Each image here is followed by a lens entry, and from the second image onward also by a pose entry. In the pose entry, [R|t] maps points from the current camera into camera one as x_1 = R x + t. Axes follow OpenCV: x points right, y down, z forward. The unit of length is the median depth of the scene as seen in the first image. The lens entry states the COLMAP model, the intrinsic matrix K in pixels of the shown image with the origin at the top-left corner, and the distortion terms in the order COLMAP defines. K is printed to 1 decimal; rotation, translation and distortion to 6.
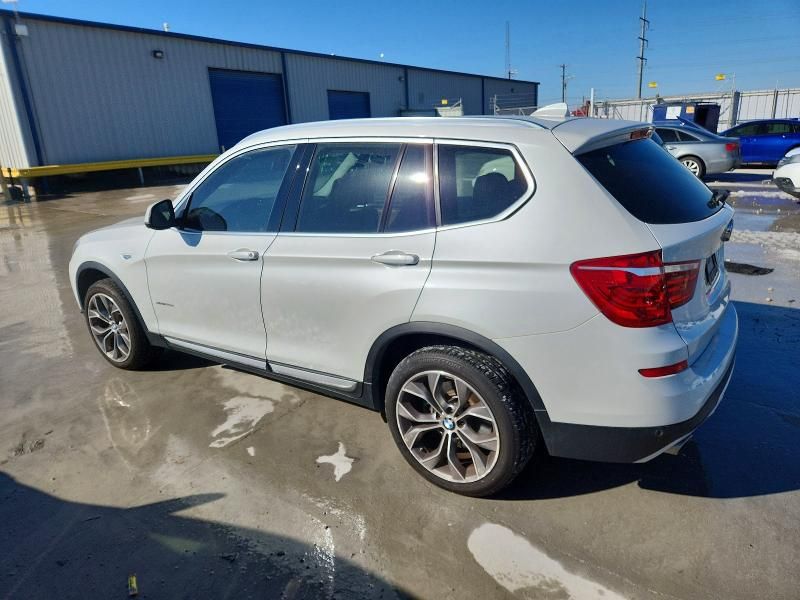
lens RADIAL K [[535.6, 0, 386.2], [0, 535.6, 300.9], [0, 0, 1]] dist [0.044902, -0.001634]
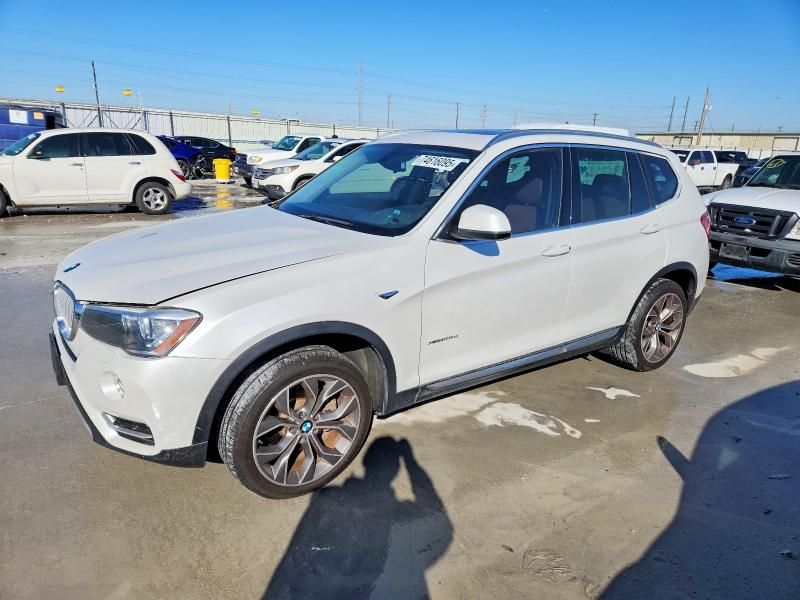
lens RADIAL K [[535.6, 0, 386.2], [0, 535.6, 300.9], [0, 0, 1]] dist [0.044902, -0.001634]
pose [[0.315425, -0.194819, 0.928737, -1.241895], [0.211554, 0.968505, 0.131311, -0.182248], [-0.925068, 0.155060, 0.346706, 0.865375]]
